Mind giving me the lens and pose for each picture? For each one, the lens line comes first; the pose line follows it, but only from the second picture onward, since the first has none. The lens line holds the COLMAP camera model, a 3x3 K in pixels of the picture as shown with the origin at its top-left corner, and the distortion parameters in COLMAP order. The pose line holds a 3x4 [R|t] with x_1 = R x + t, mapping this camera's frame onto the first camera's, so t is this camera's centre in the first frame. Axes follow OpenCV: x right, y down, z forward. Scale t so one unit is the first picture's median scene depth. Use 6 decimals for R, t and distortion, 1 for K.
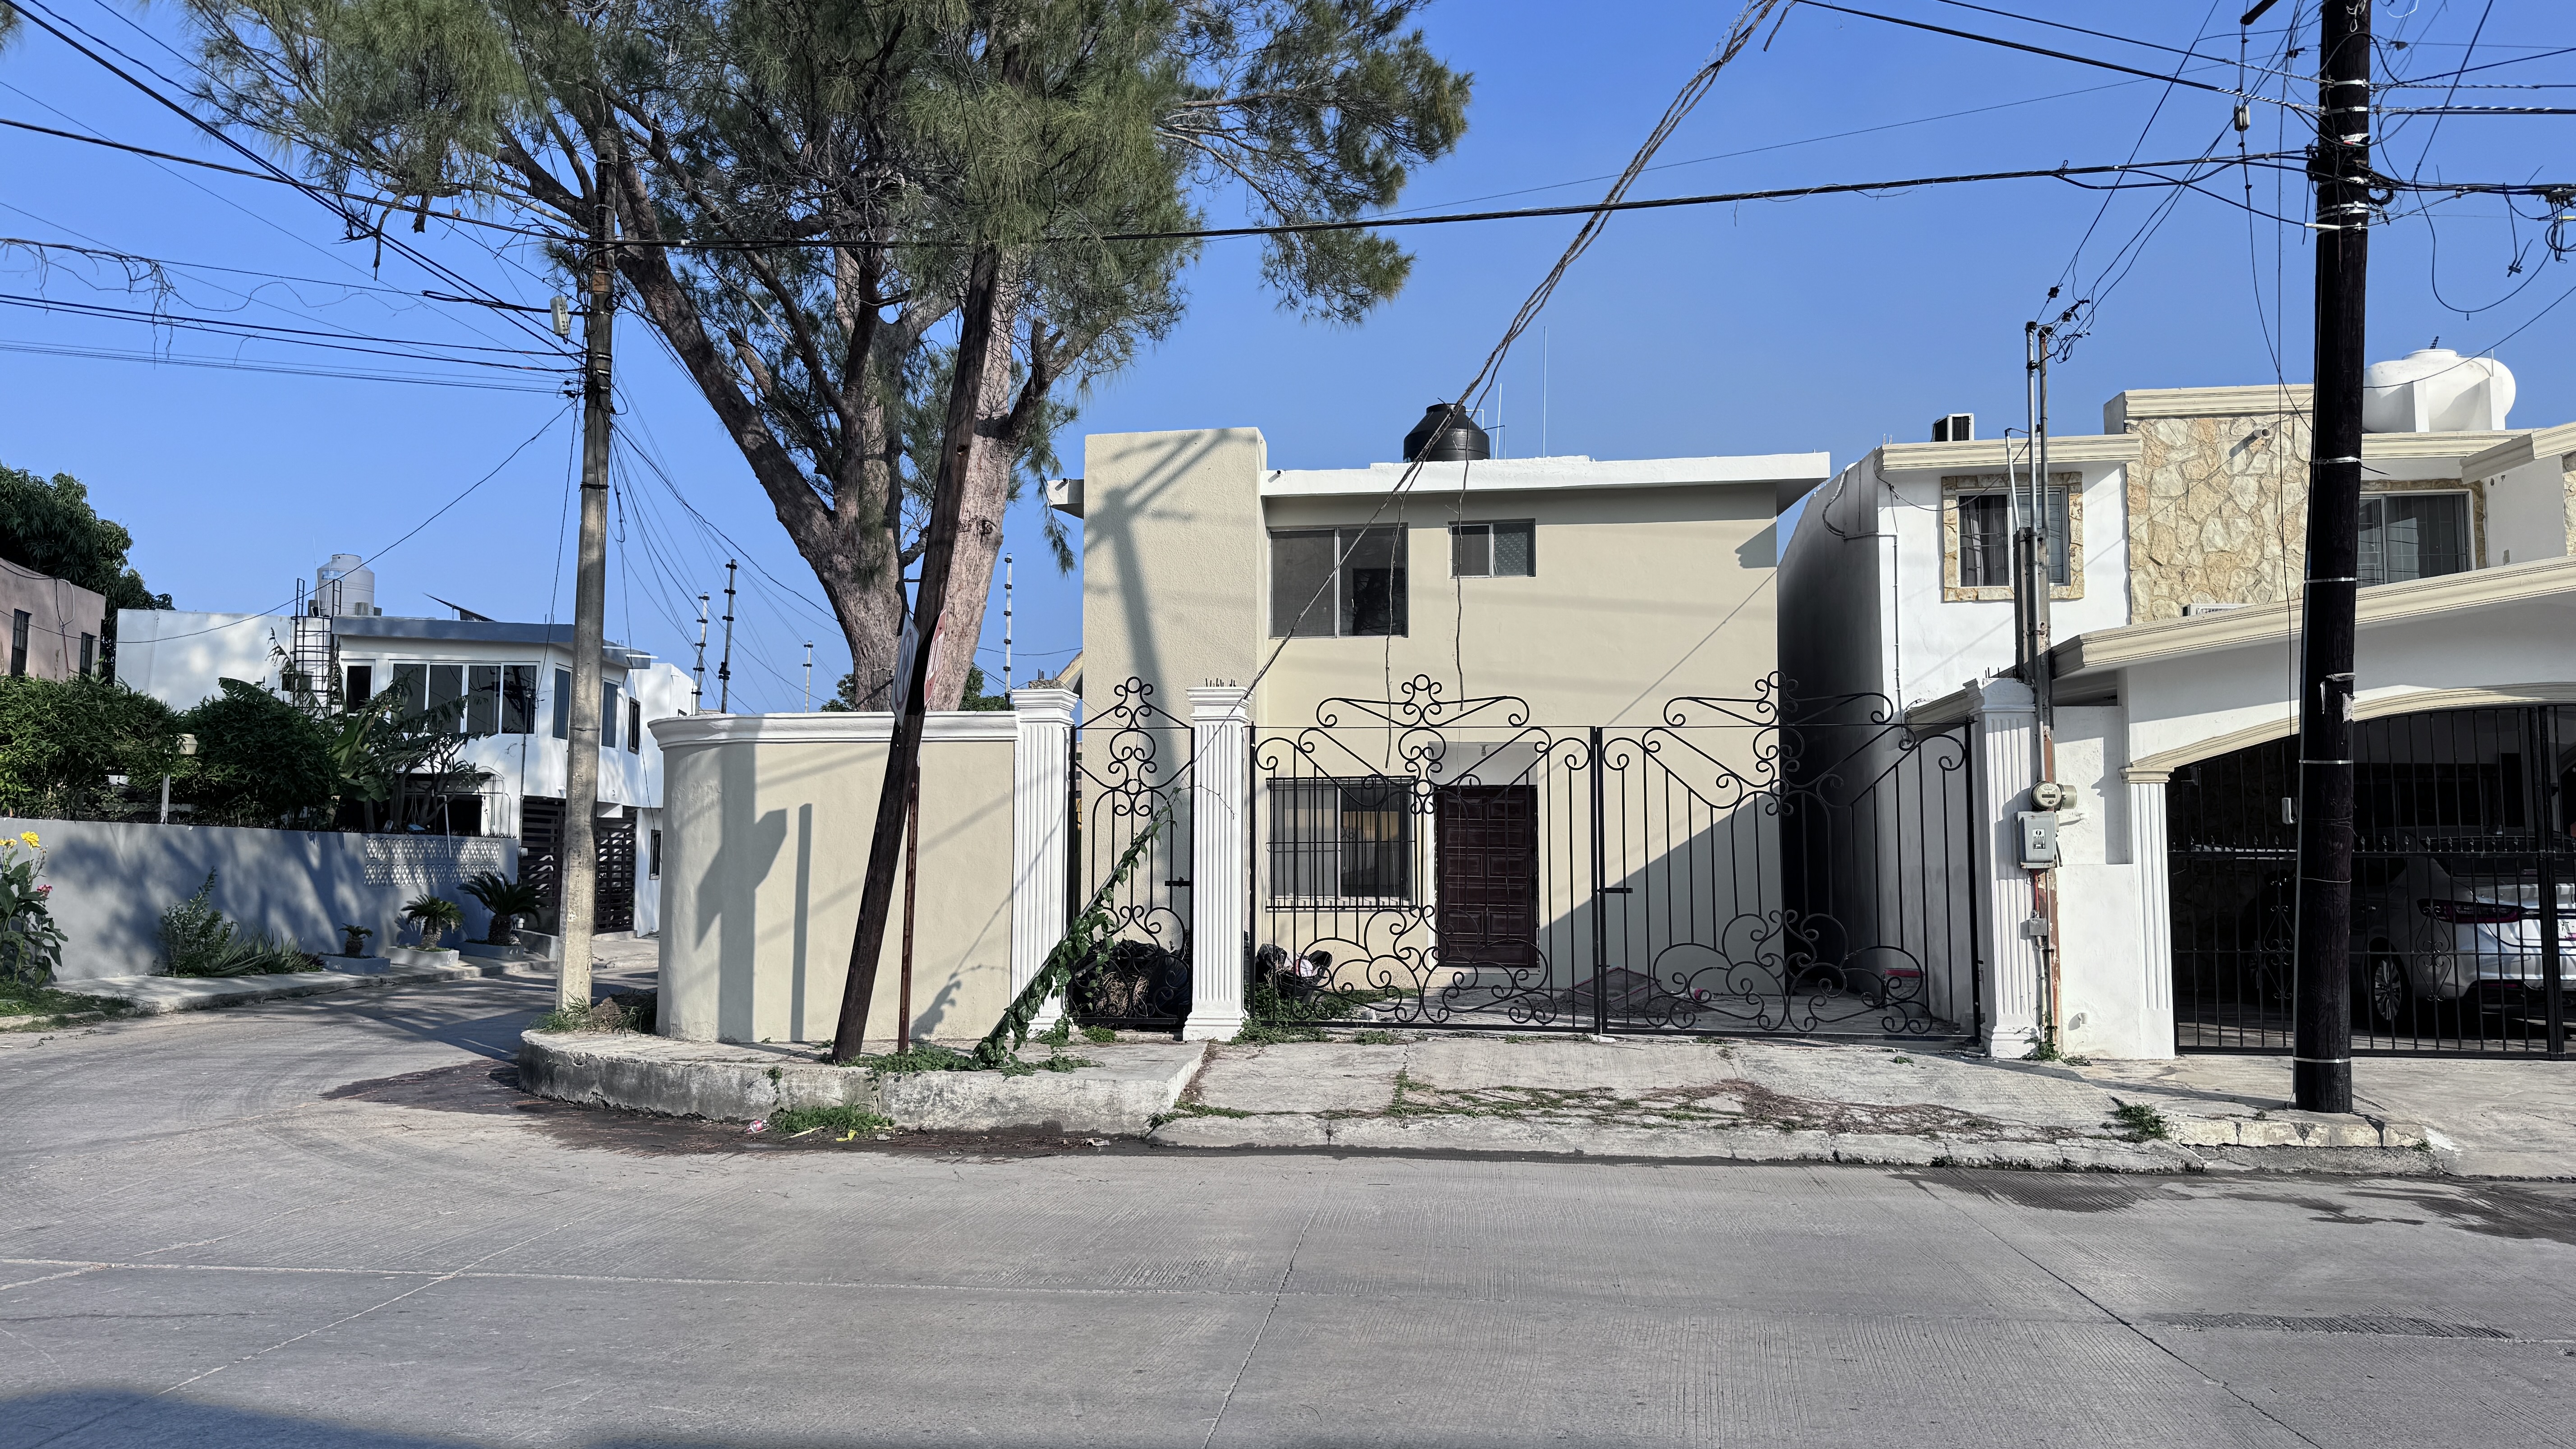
lens RADIAL K [[1764.8, 0, 1305.7], [0, 1764.8, 730.8], [0, 0, 1]] dist [0.114680, -0.190510]
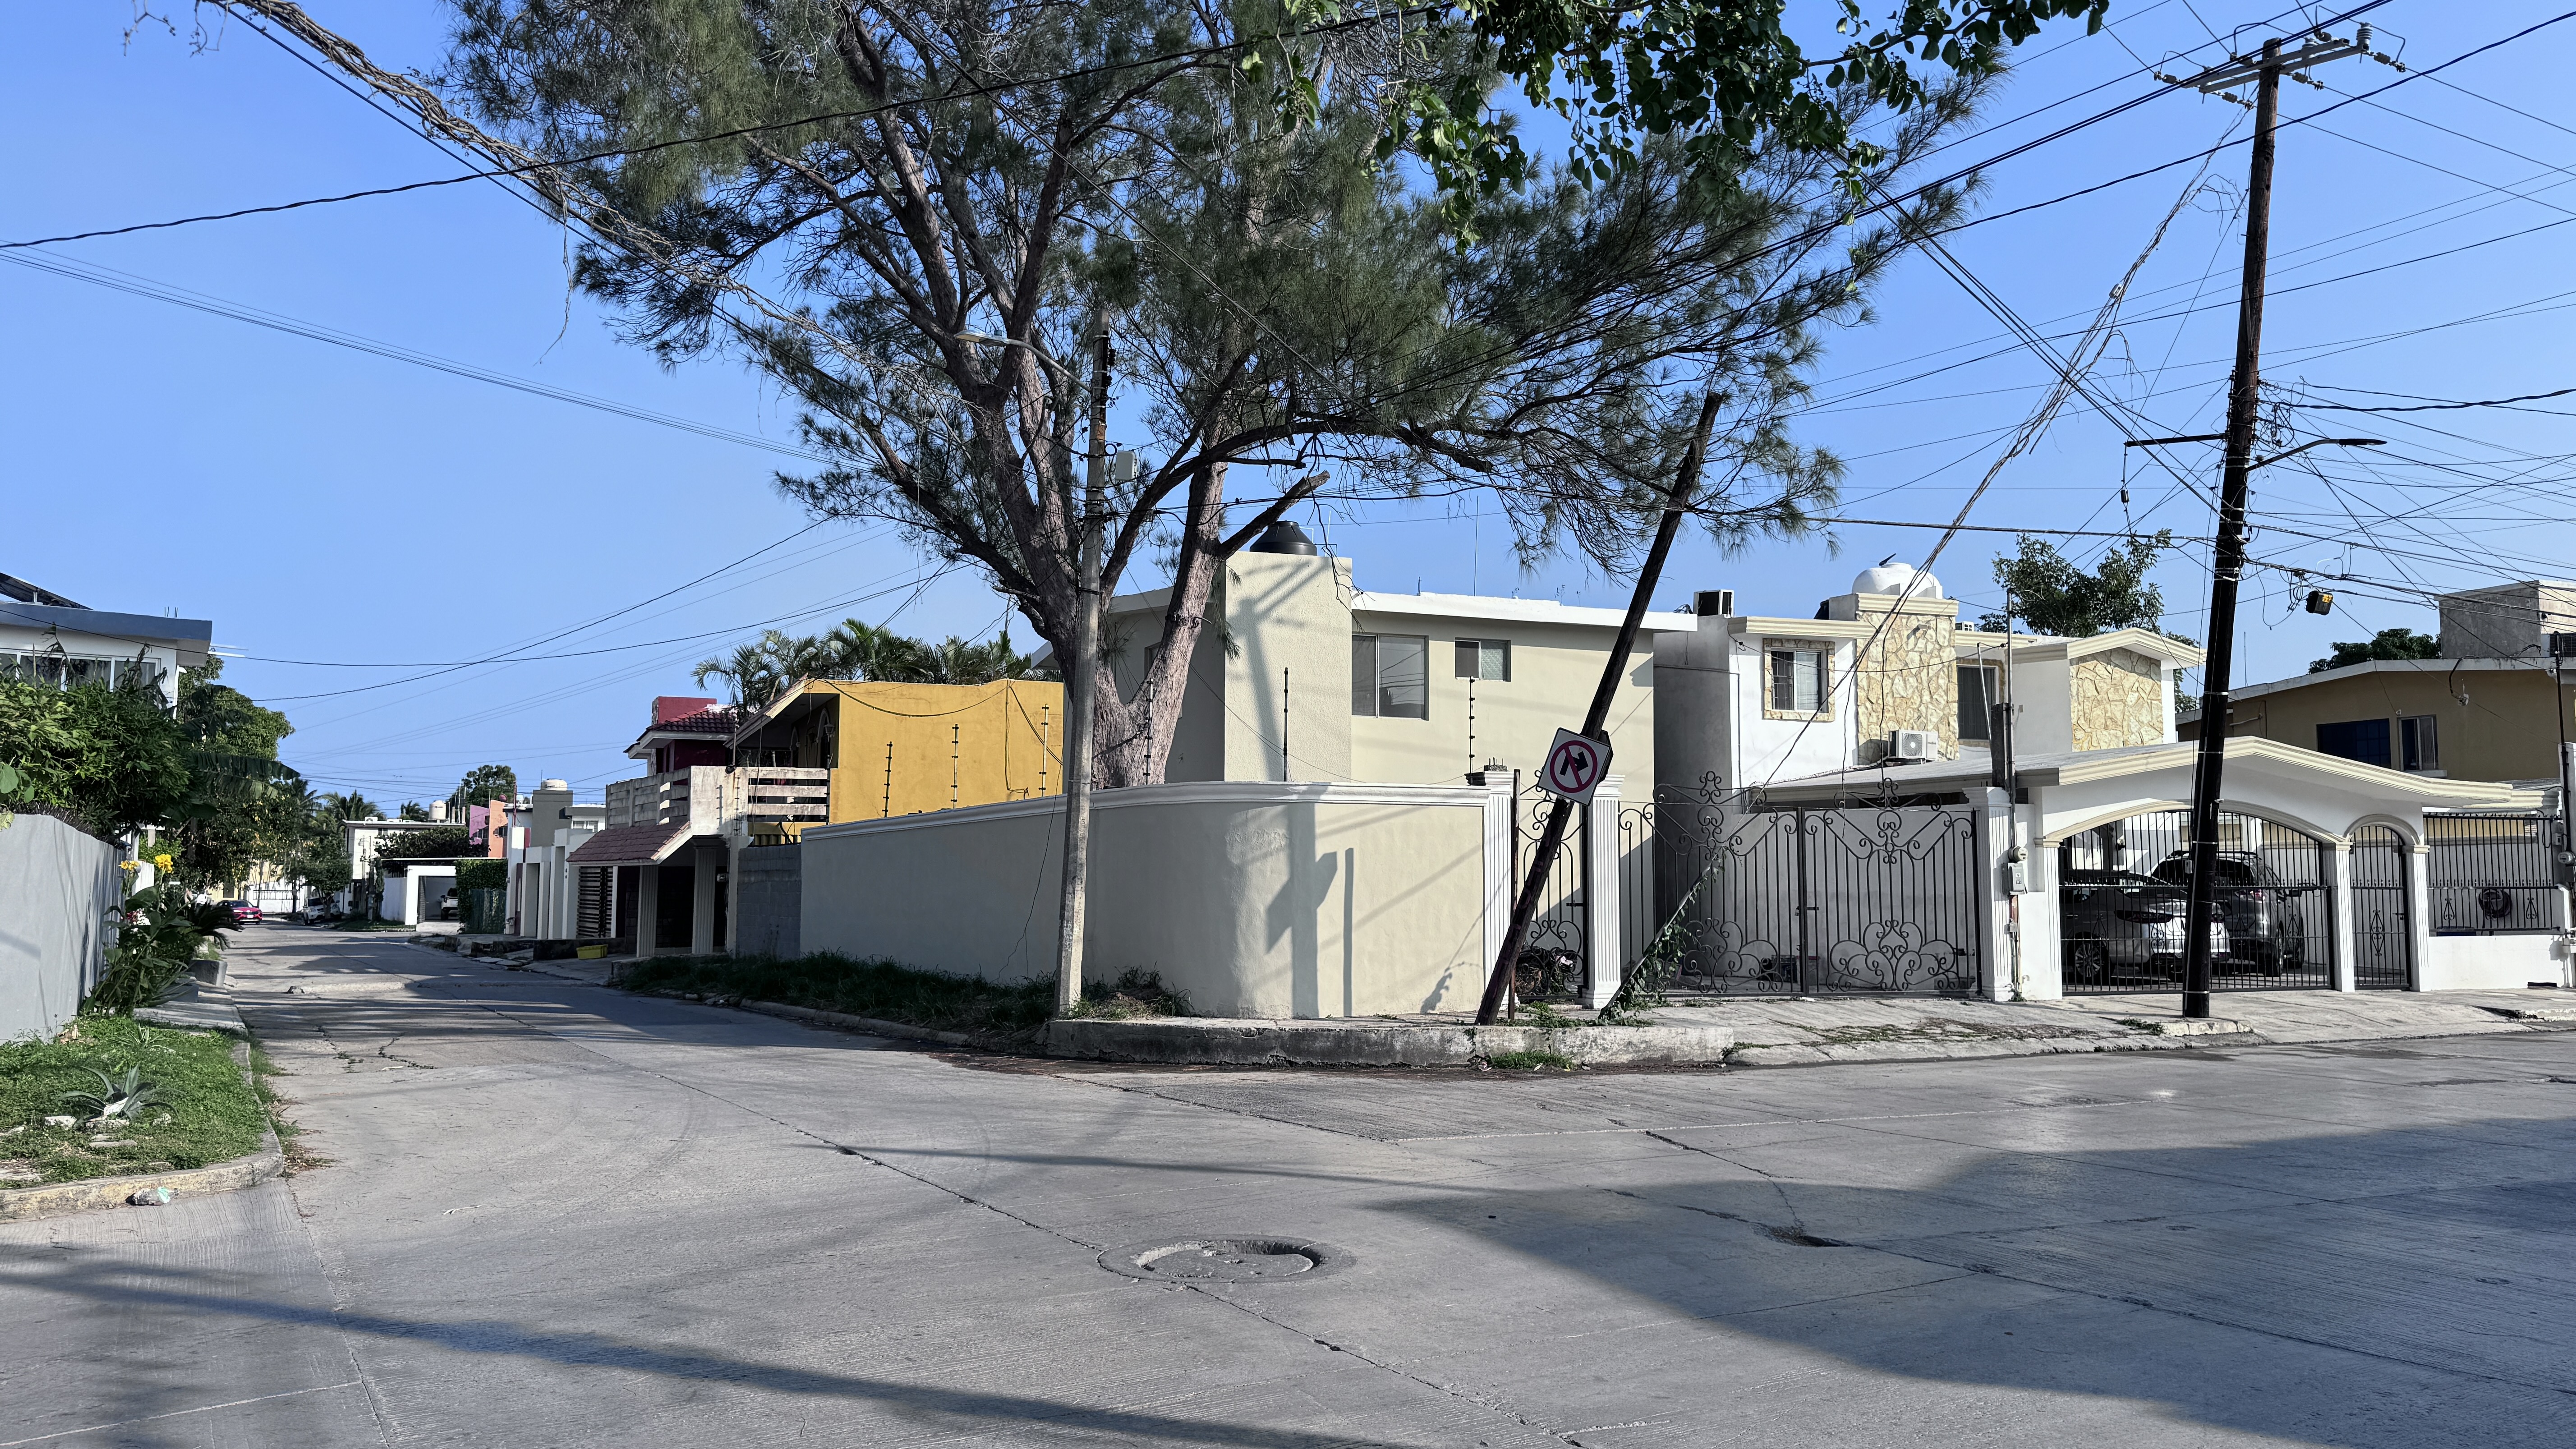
lens RADIAL K [[1826.5, 0, 1204.3], [0, 1826.5, 732.8], [0, 0, 1]] dist [0.121767, -0.426541]
pose [[0.884815, 0.040918, 0.464143, -1.068918], [-0.036325, 0.999162, -0.018838, -0.018964], [-0.464525, -0.000192, 0.885560, -0.226201]]
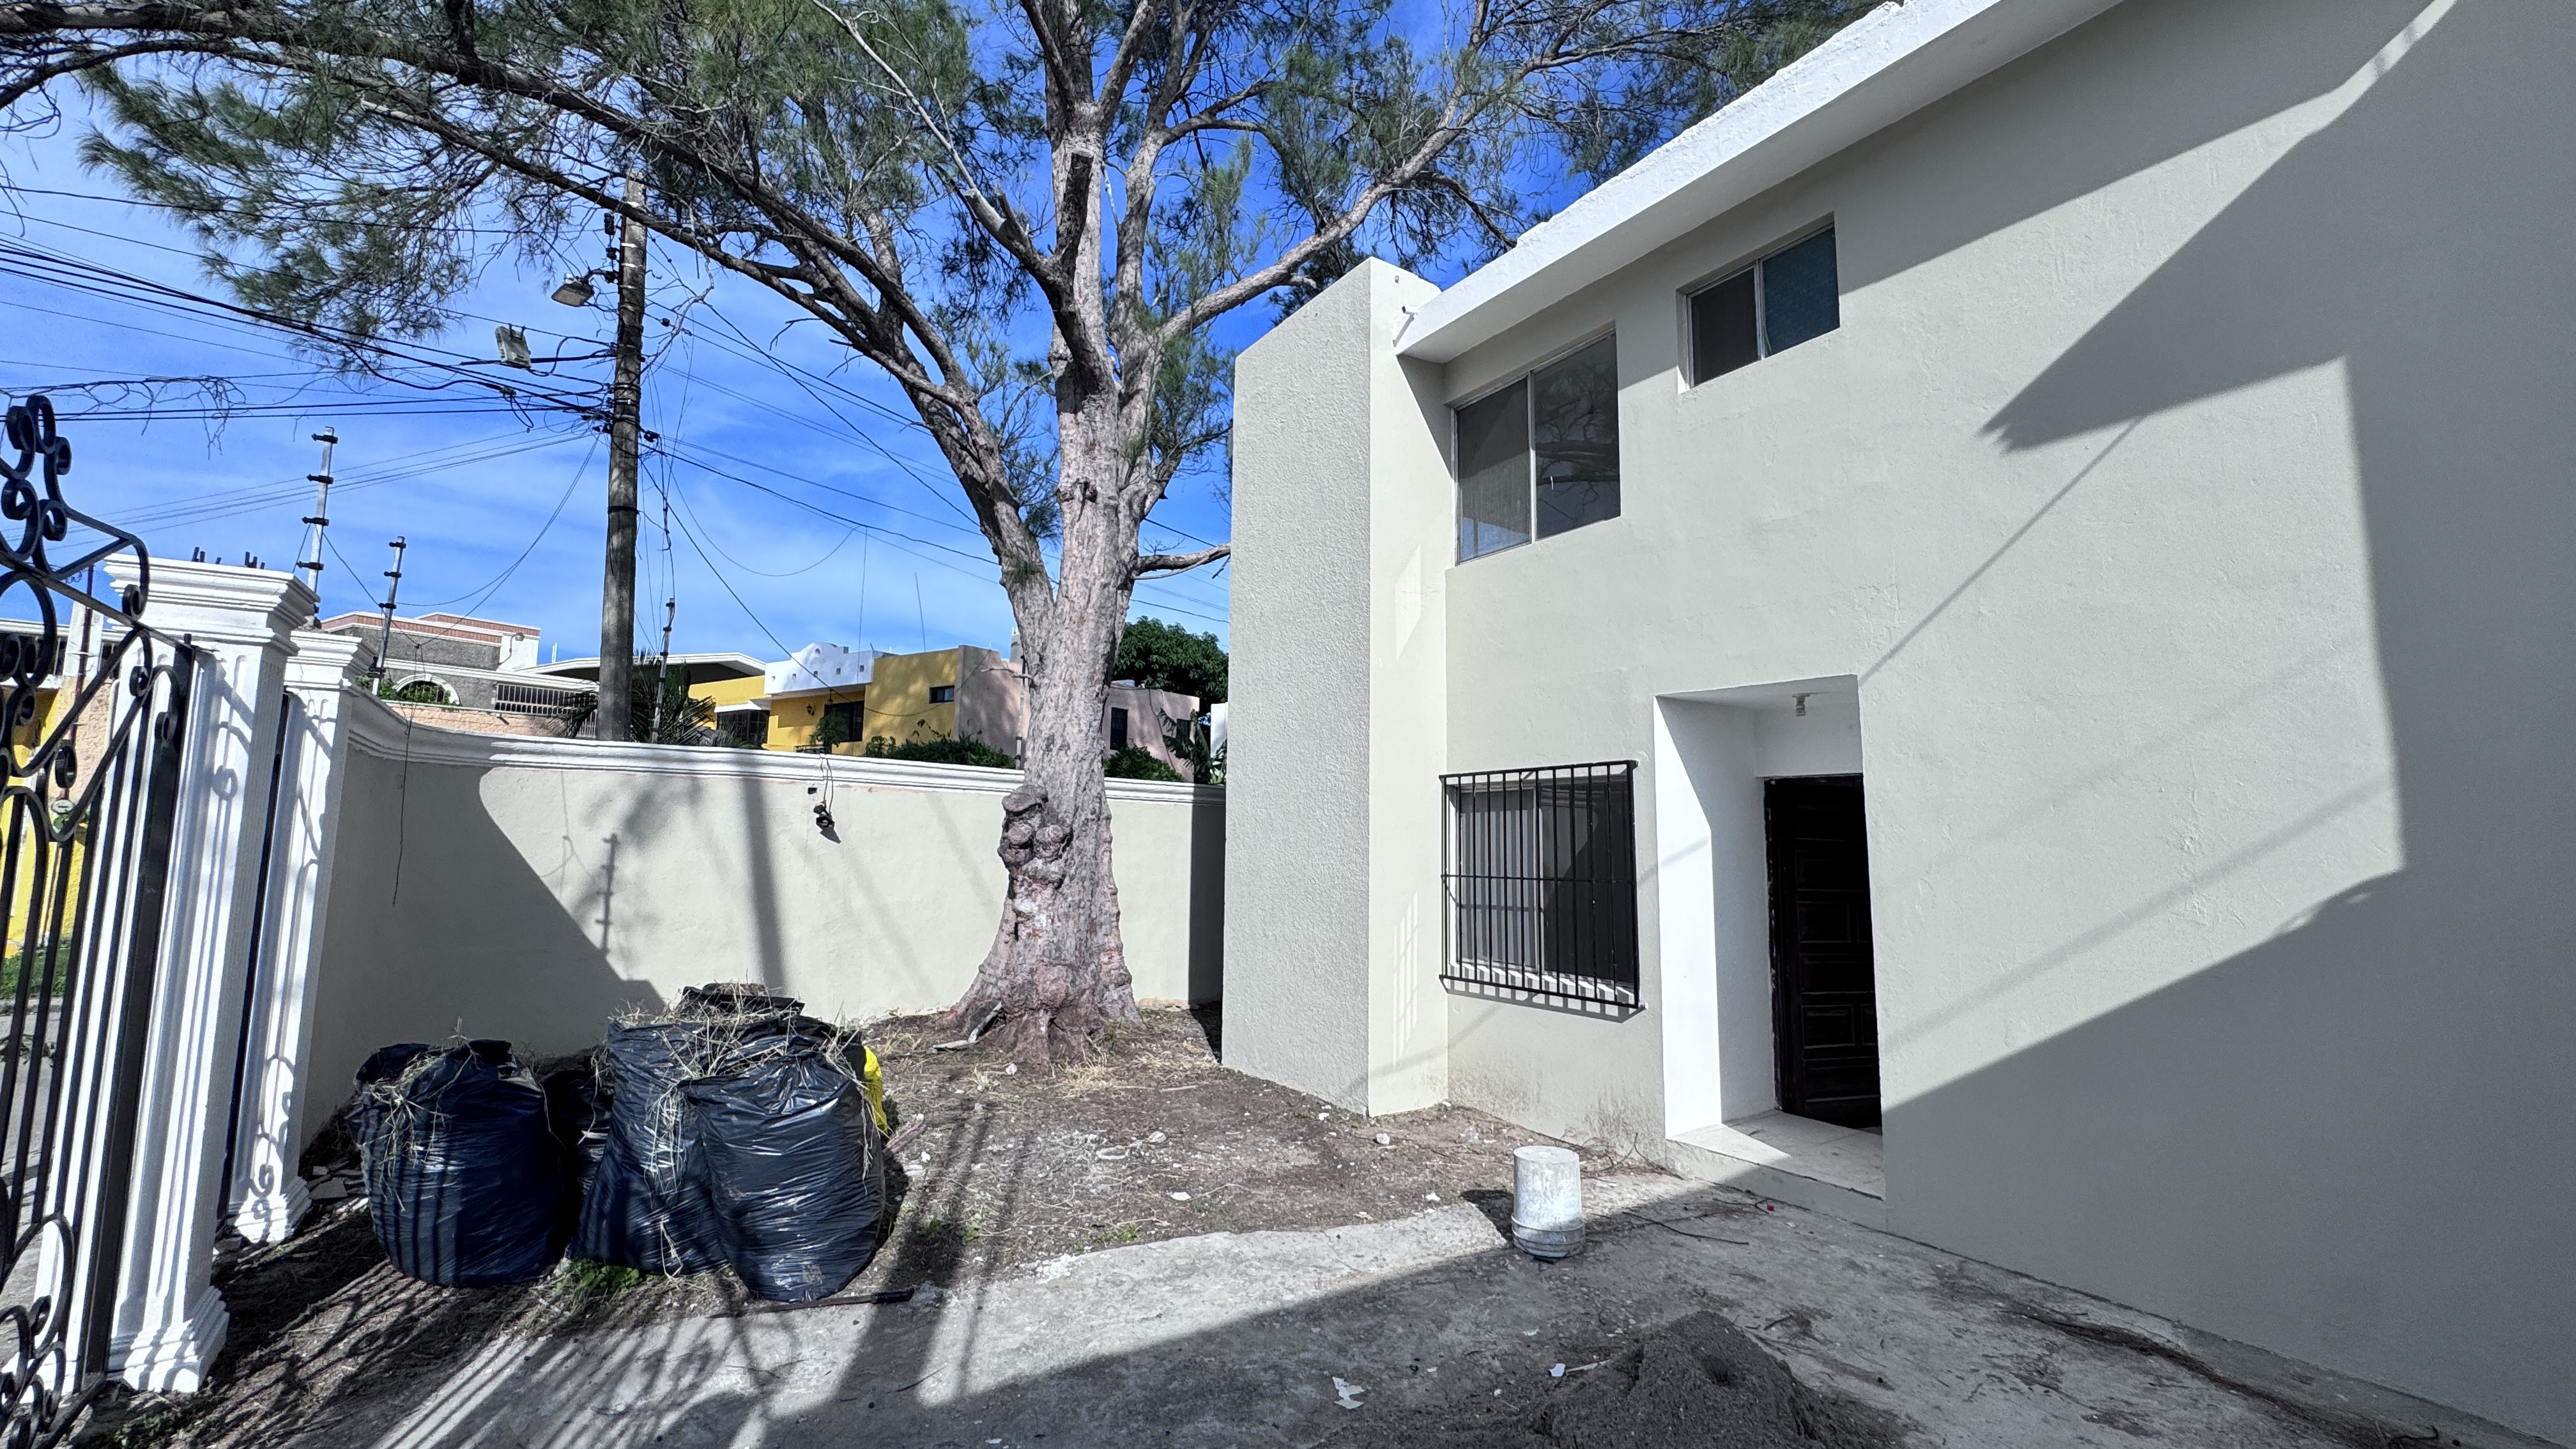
lens RADIAL K [[1037.8, 0, 1283.6], [0, 1037.8, 720.6], [0, 0, 1]] dist [-0.004092, 0.000471]
pose [[0.672235, -0.075360, -0.736492, 0.324189], [0.037731, 0.997000, -0.067576, 0.042140], [0.739376, 0.017638, 0.673062, 1.008424]]
